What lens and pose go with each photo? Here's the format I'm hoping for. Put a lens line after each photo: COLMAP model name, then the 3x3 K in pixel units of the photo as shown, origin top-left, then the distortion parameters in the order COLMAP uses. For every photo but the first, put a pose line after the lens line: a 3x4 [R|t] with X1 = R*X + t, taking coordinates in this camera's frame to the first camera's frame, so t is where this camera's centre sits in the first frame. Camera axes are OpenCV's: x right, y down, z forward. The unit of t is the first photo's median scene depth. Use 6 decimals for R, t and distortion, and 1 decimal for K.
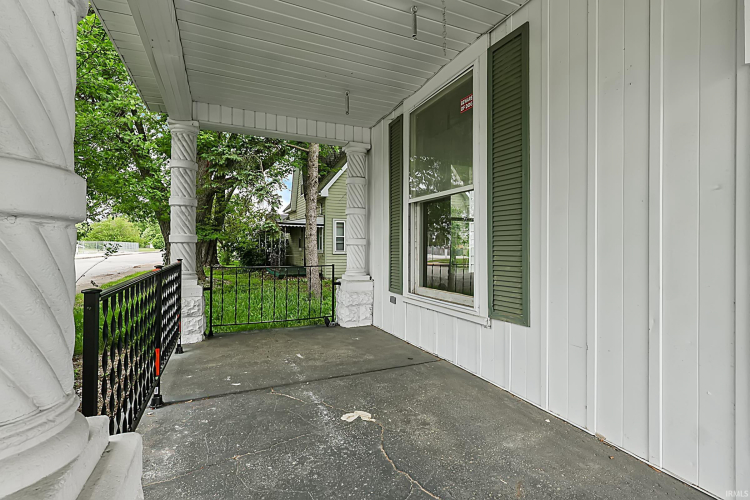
lens RADIAL K [[349.8, 0, 374.5], [0, 349.8, 249.3], [0, 0, 1]] dist [-0.001441, -0.000167]
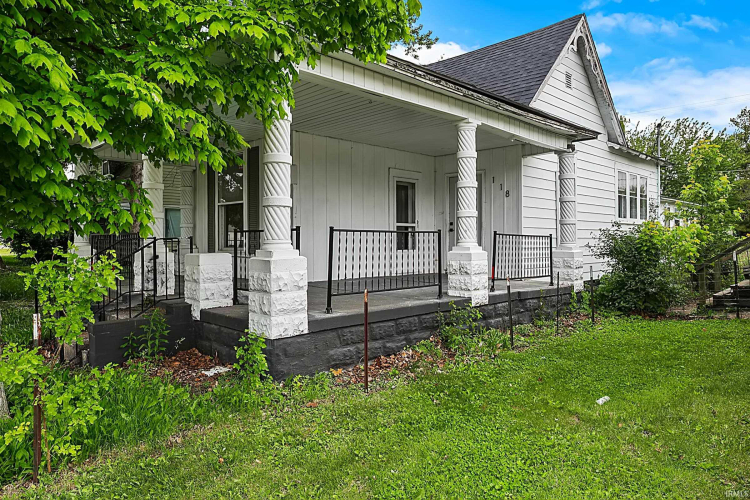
lens RADIAL K [[509.4, 0, 374.1], [0, 509.4, 247.6], [0, 0, 1]] dist [0.001873, 0.000004]
pose [[0.938798, -0.003984, 0.344444, -0.062135], [-0.000495, 0.999917, 0.012913, 0.064053], [-0.344467, -0.012293, 0.938718, -1.915011]]
